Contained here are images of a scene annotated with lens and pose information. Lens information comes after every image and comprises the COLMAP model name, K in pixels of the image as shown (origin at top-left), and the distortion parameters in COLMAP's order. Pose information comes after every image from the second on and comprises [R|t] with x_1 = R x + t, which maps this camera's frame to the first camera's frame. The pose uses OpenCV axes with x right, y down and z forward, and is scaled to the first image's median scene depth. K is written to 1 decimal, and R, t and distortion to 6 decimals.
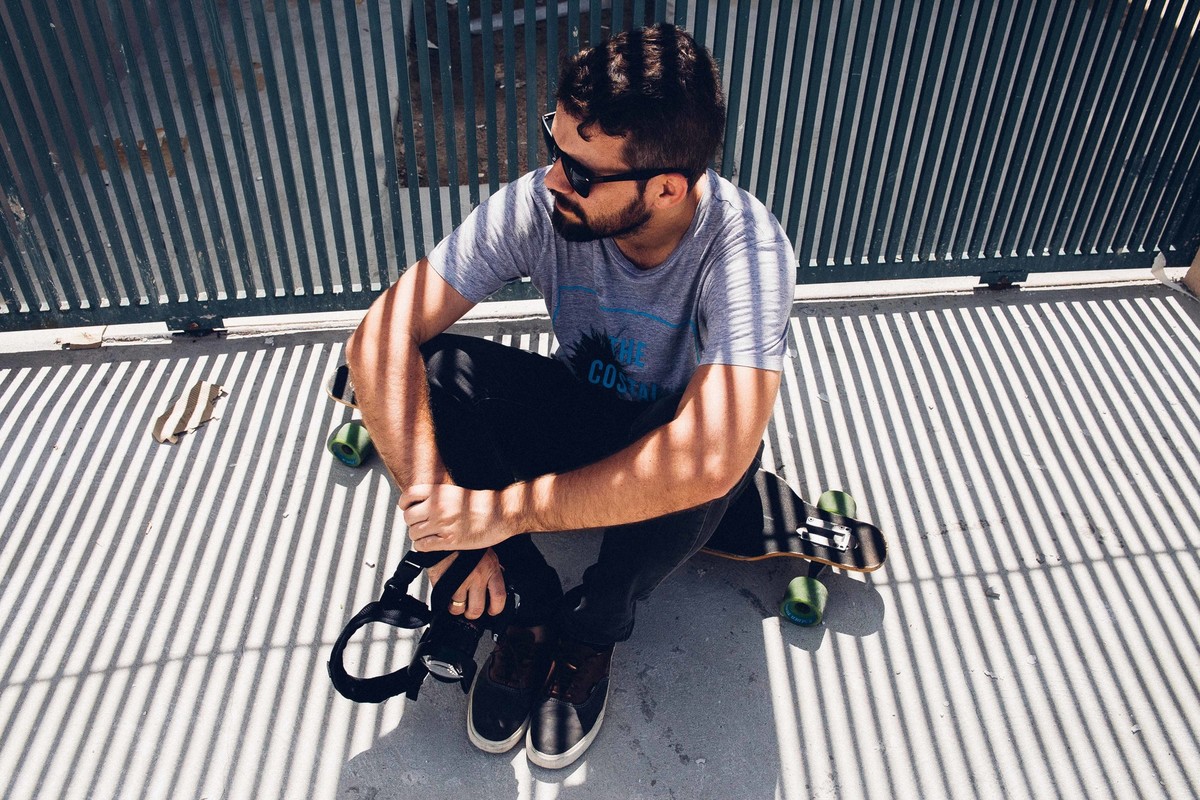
lens RADIAL K [[1082.4, 0, 619.1], [0, 1082.4, 401.3], [0, 0, 1]] dist [-0.087737, 0.110876]
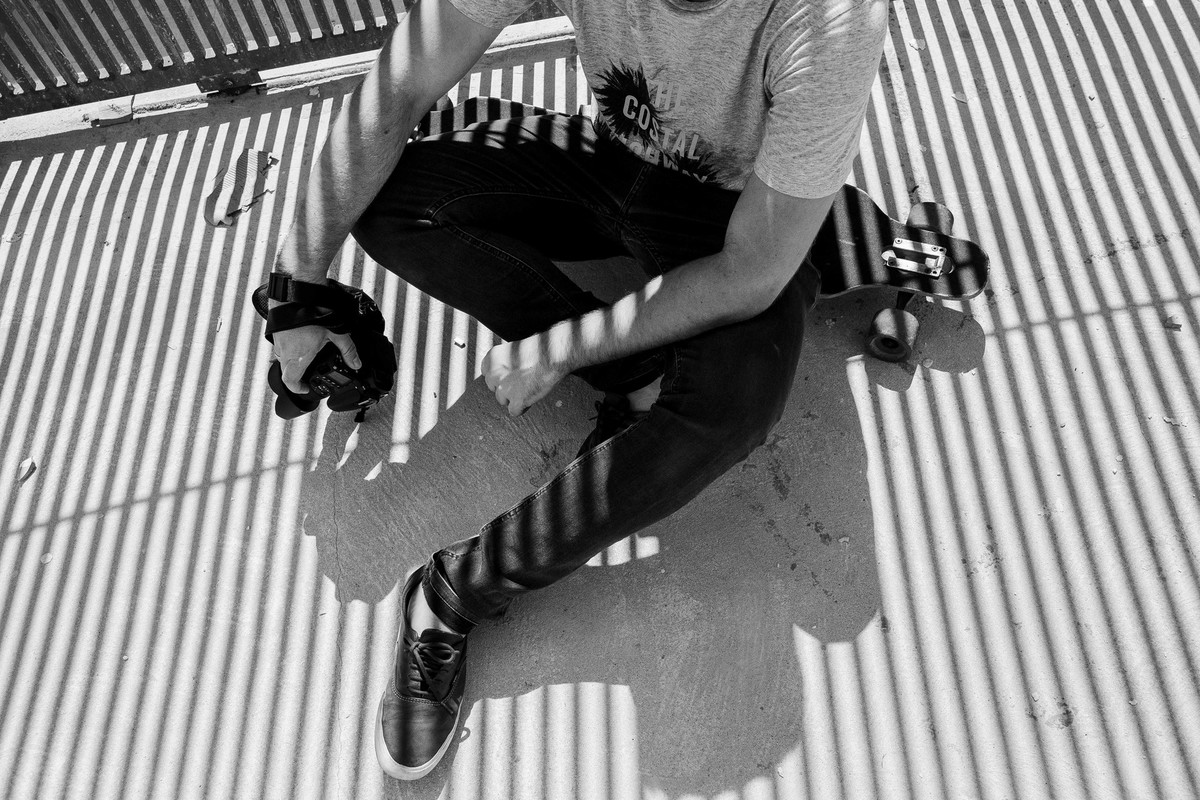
lens RADIAL K [[1082.4, 0, 606.7], [0, 1082.4, 420.9], [0, 0, 1]] dist [-0.087737, 0.110876]
pose [[0.992108, -0.069841, -0.104129, -0.015869], [0.097940, 0.950212, 0.295813, -0.037700], [0.078285, -0.303677, 0.949553, 0.108592]]
